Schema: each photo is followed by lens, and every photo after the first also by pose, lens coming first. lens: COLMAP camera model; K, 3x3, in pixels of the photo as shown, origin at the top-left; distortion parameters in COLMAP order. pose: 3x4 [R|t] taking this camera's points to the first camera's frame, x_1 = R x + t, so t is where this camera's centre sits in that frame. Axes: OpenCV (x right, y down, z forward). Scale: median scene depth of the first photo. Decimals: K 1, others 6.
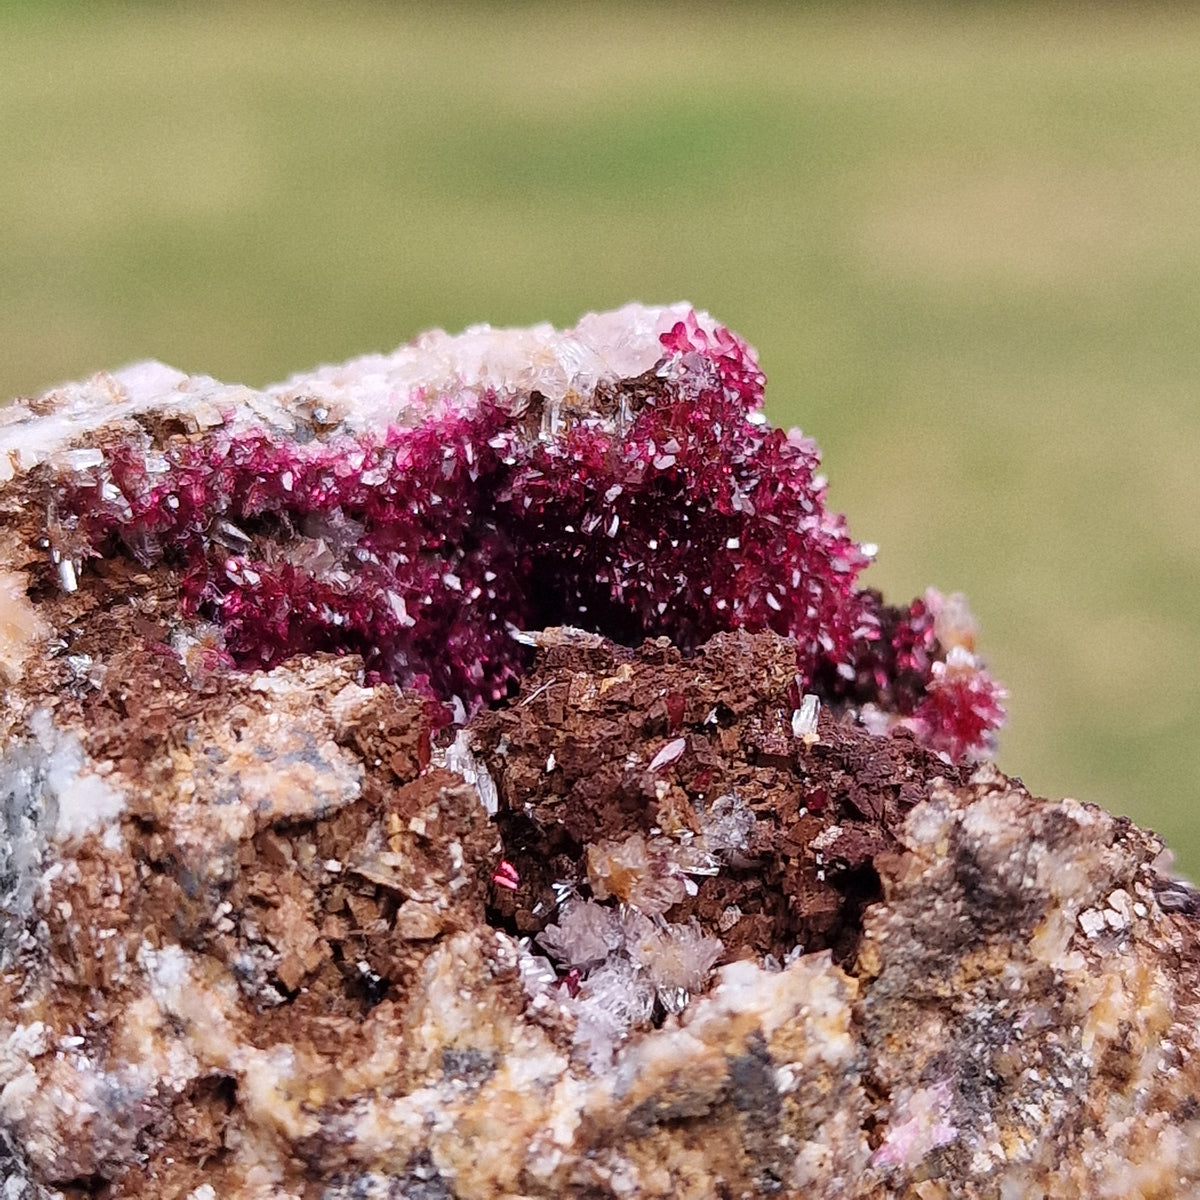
lens RADIAL K [[3295.8, 0, 600.0], [0, 3295.8, 600.0], [0, 0, 1]] dist [0.123871, -0.491518]
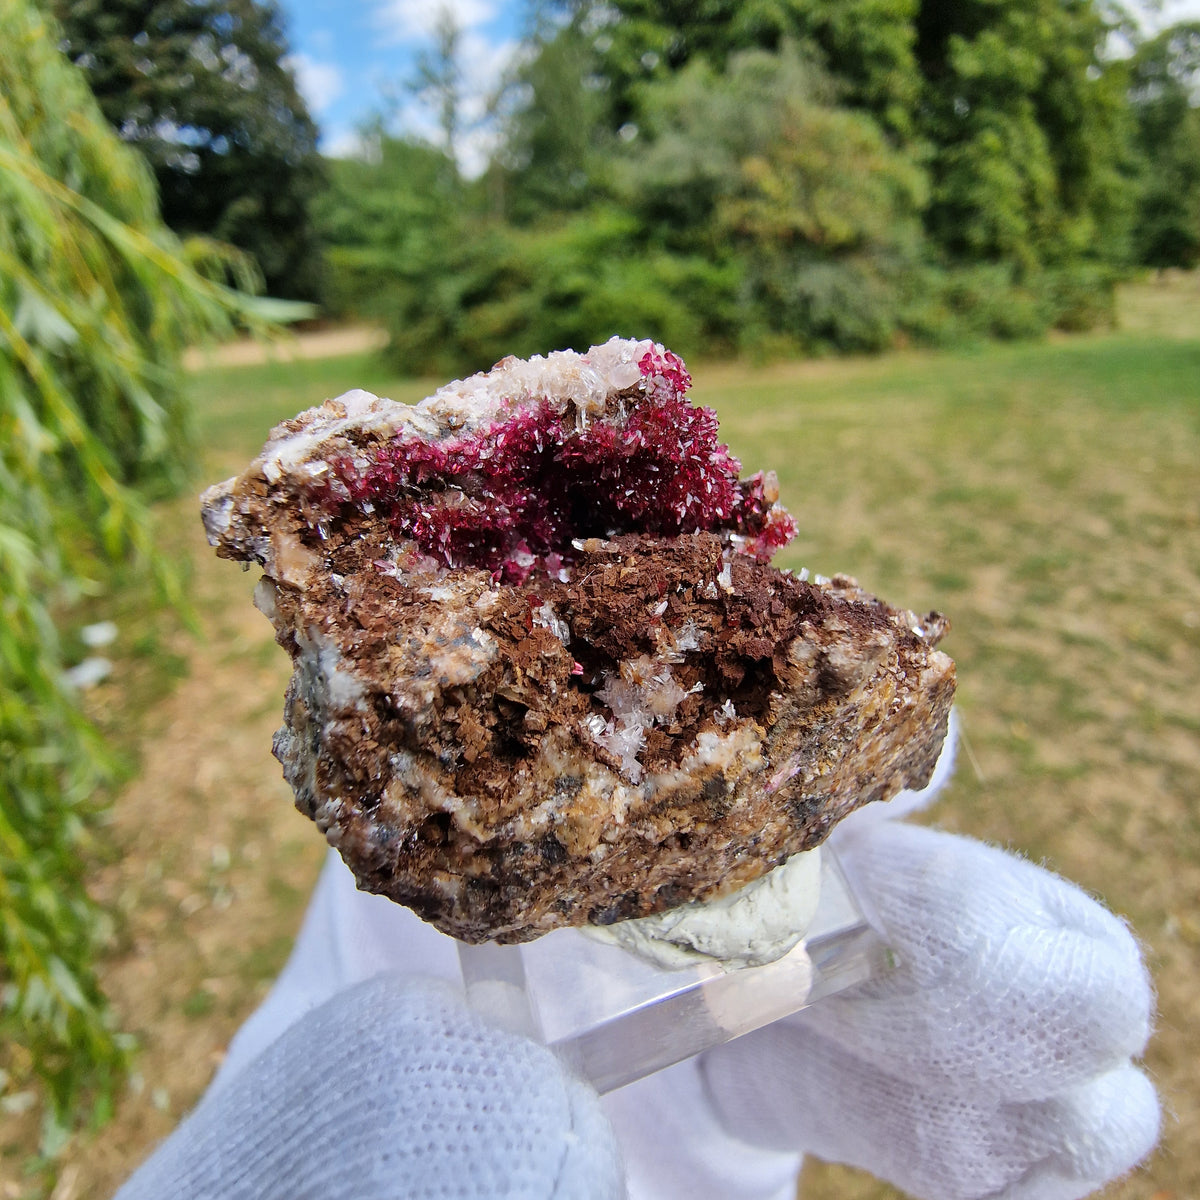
lens RADIAL K [[685.0, 0, 599.8], [0, 685.0, 605.7], [0, 0, 1]] dist [0.005232, 0.000350]
pose [[0.996154, -0.075211, 0.044952, -0.030270], [0.052196, 0.921438, 0.385004, -0.107935], [-0.070377, -0.381177, 0.921819, 0.638877]]
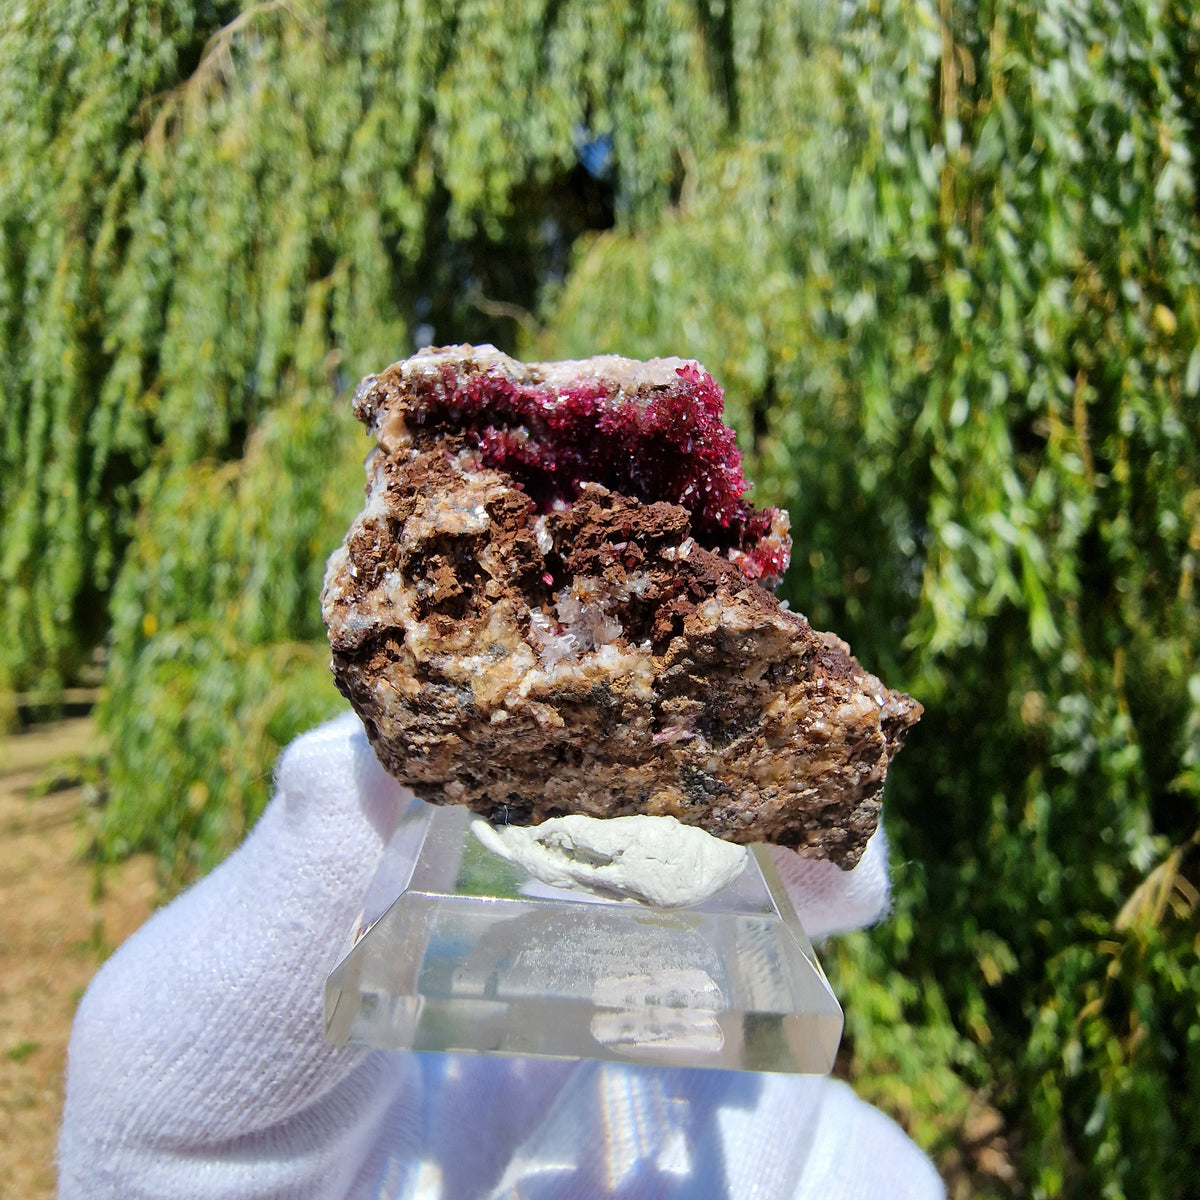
lens RADIAL K [[685.0, 0, 599.8], [0, 685.0, 605.7], [0, 0, 1]] dist [0.005232, 0.000350]
pose [[0.931014, 0.275983, -0.238845, 0.134542], [-0.224787, 0.949132, 0.220496, -0.017935], [0.287548, -0.151596, 0.945693, 0.530201]]
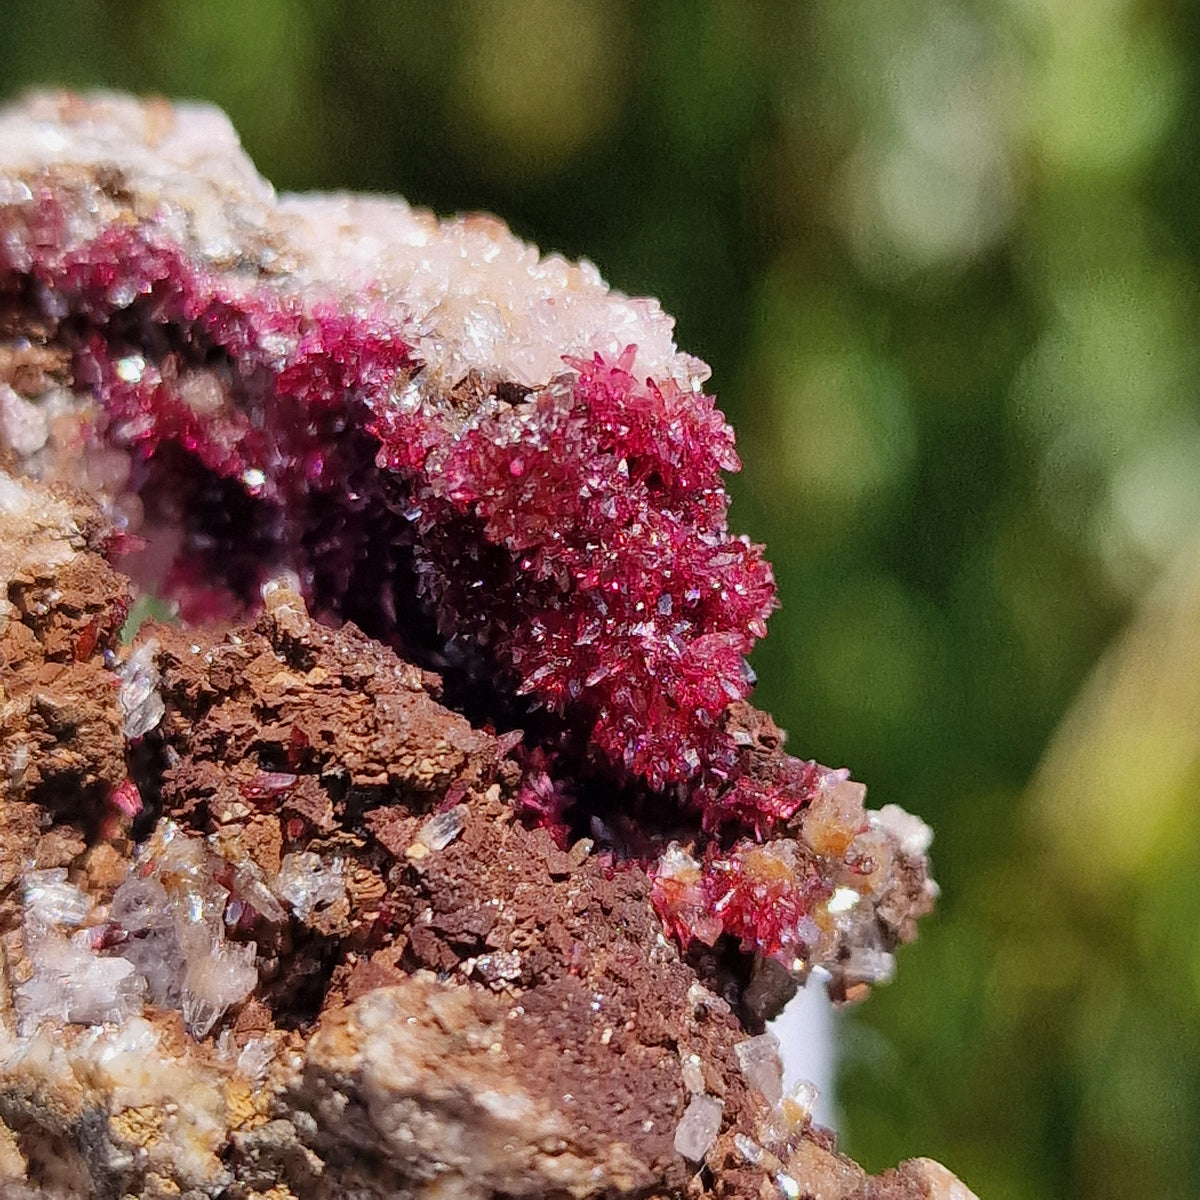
lens RADIAL K [[3295.8, 0, 600.0], [0, 3295.8, 600.0], [0, 0, 1]] dist [0.123871, -0.491518]
pose [[0.718352, 0.507134, -0.476220, 0.486397], [-0.387871, 0.860232, 0.330993, -0.327467], [0.577517, -0.053057, 0.814652, 0.317833]]
